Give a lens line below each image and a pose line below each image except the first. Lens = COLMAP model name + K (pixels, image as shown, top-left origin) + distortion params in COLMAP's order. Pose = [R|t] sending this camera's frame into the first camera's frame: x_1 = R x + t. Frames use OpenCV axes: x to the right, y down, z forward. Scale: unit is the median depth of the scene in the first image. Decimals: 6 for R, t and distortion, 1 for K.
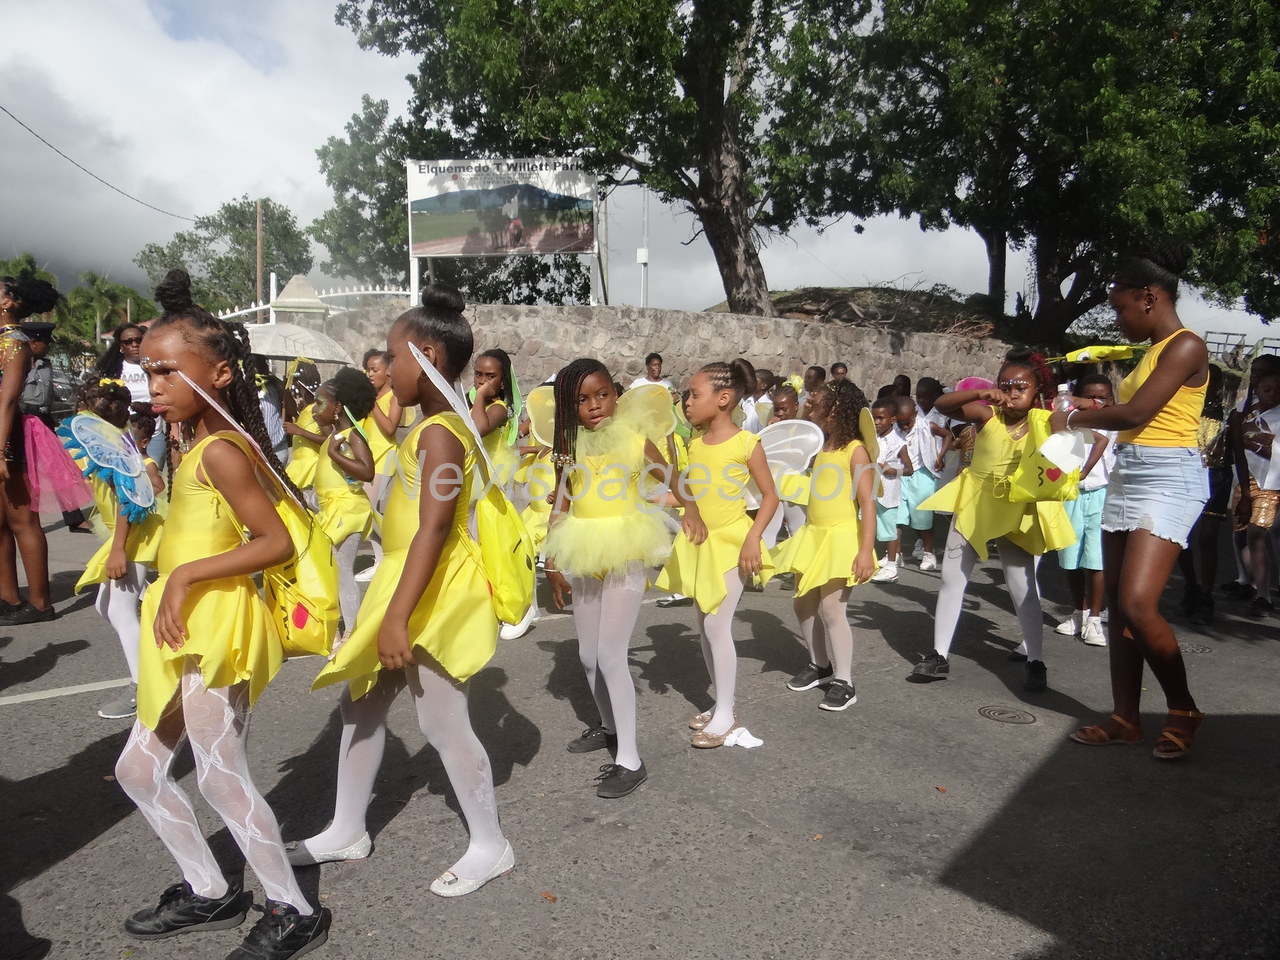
lens RADIAL K [[972.2, 0, 642.5], [0, 972.2, 488.1], [0, 0, 1]] dist [-0.033446, 0.019652]
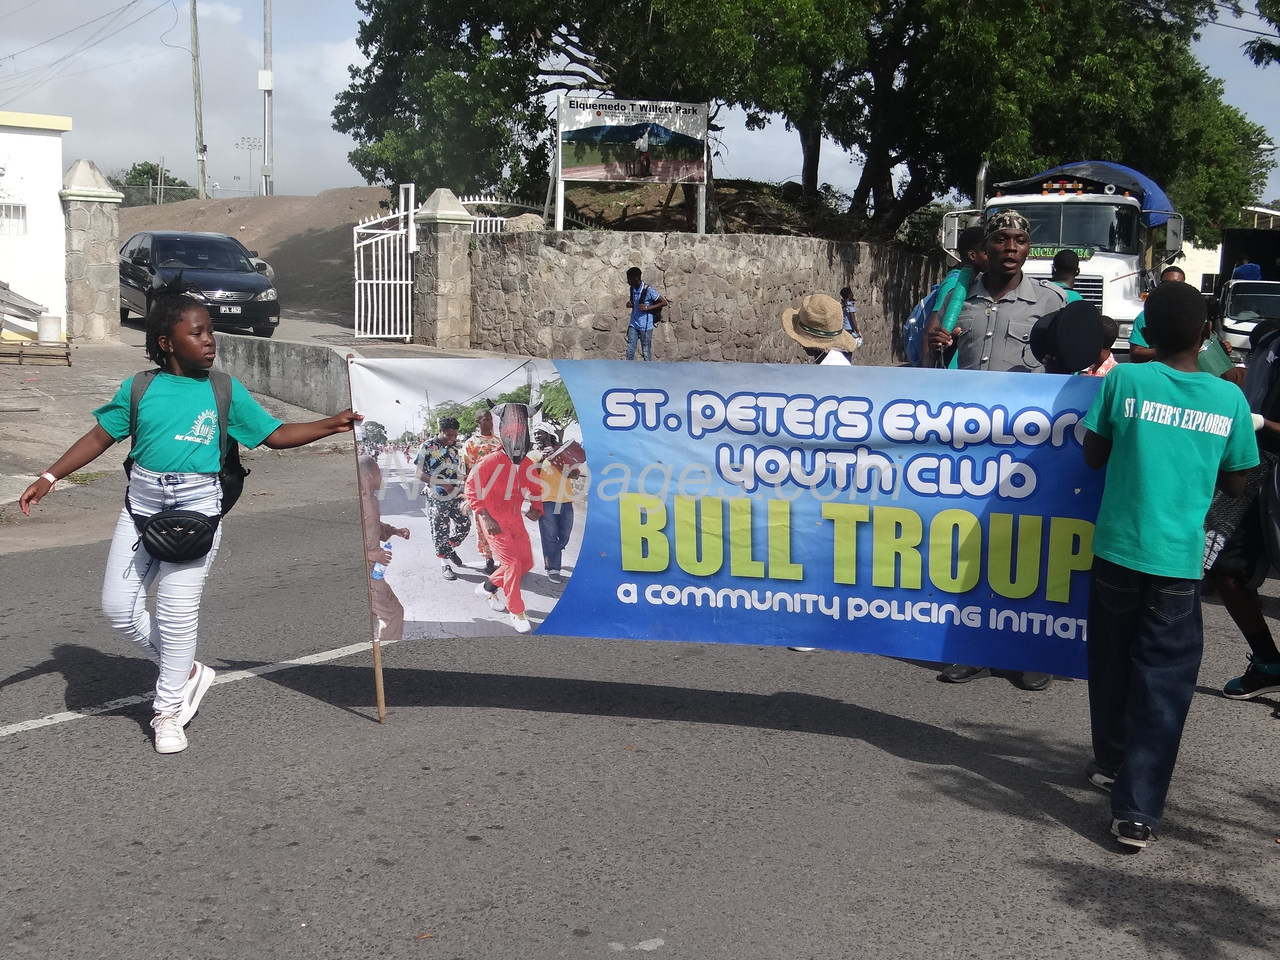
lens RADIAL K [[1554.2, 0, 637.2], [0, 1554.2, 486.6], [0, 0, 1]] dist [0.003400, 0.000000]
pose [[0.889770, -0.049985, 0.453664, -1.013407], [0.022070, 0.997534, 0.066624, 0.003196], [-0.455876, -0.049268, 0.888679, -0.699454]]
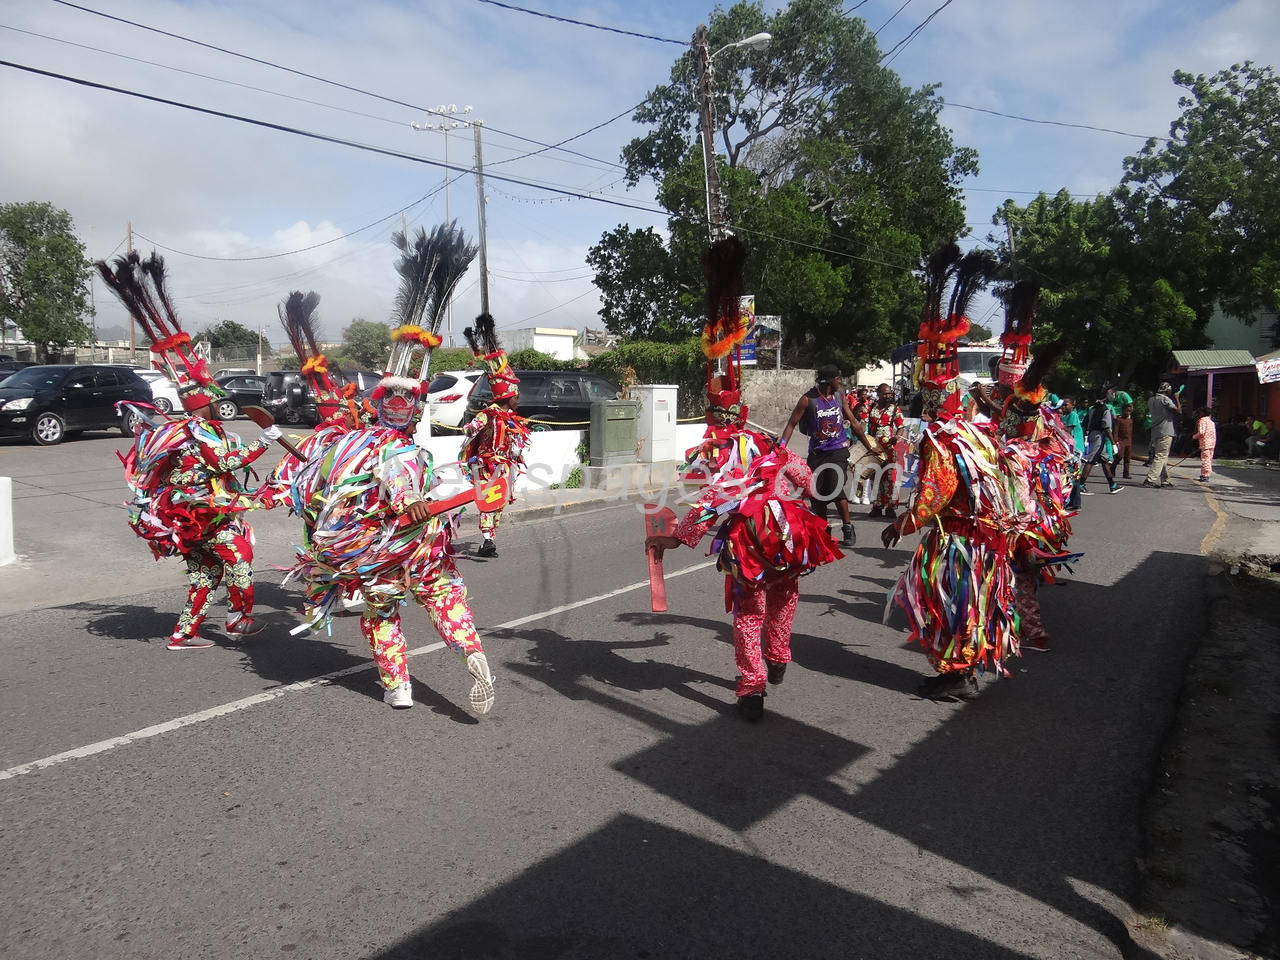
lens RADIAL K [[988.8, 0, 639.0], [0, 988.8, 471.0], [0, 0, 1]] dist [-0.010095, 0.002927]
pose [[0.814420, -0.056089, 0.577559, -2.092970], [0.049465, 0.998405, 0.027207, 0.018379], [-0.578164, 0.006411, 0.815895, -1.147823]]
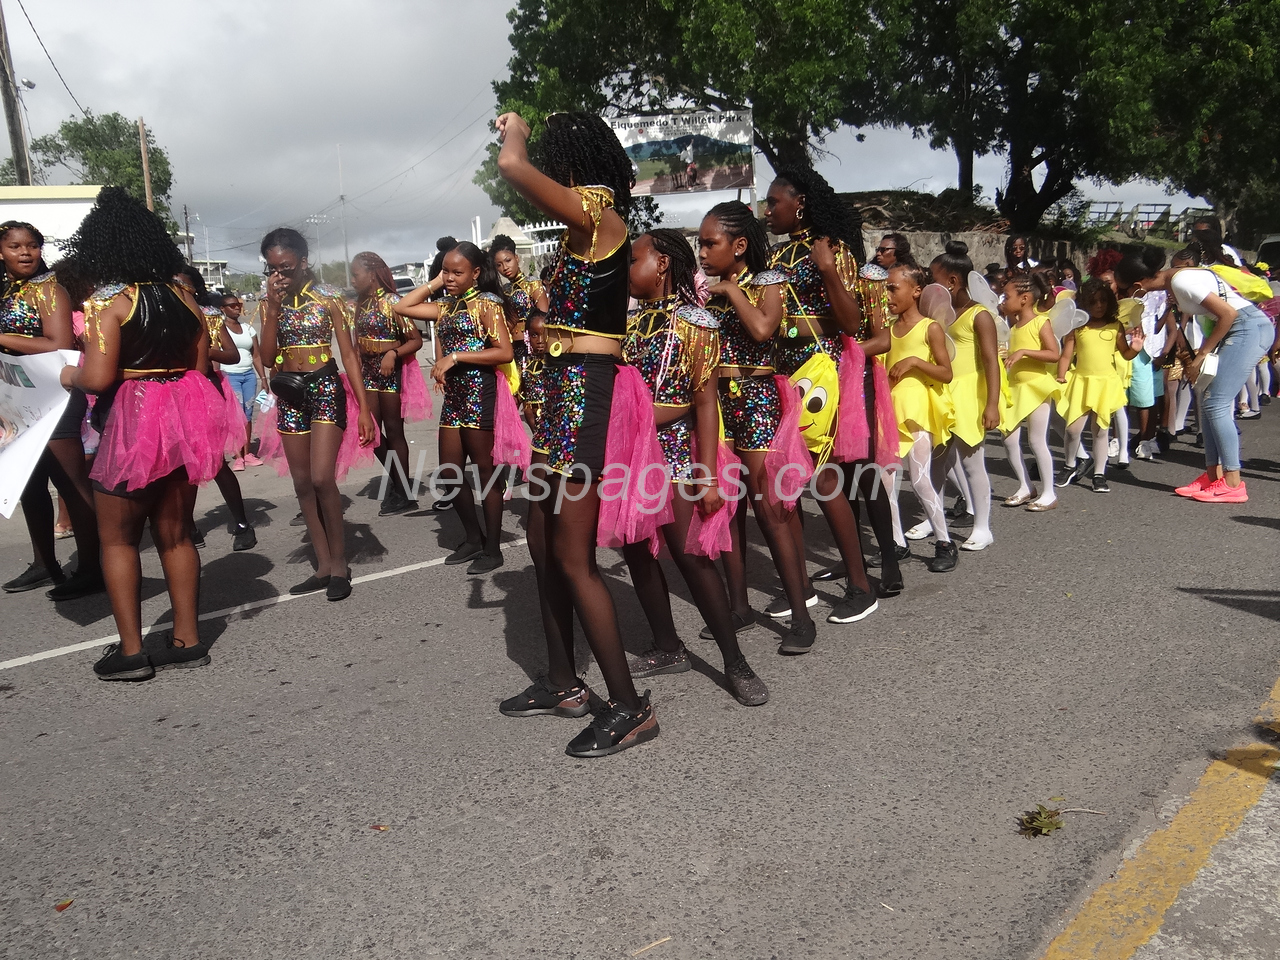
lens RADIAL K [[1090.5, 0, 662.7], [0, 1090.5, 495.6], [0, 0, 1]] dist [0.009126, -0.032838]
pose [[0.978534, -0.105309, 0.177148, -0.455082], [0.090354, 0.991790, 0.090489, 0.015280], [-0.185223, -0.072540, 0.980016, -0.393768]]
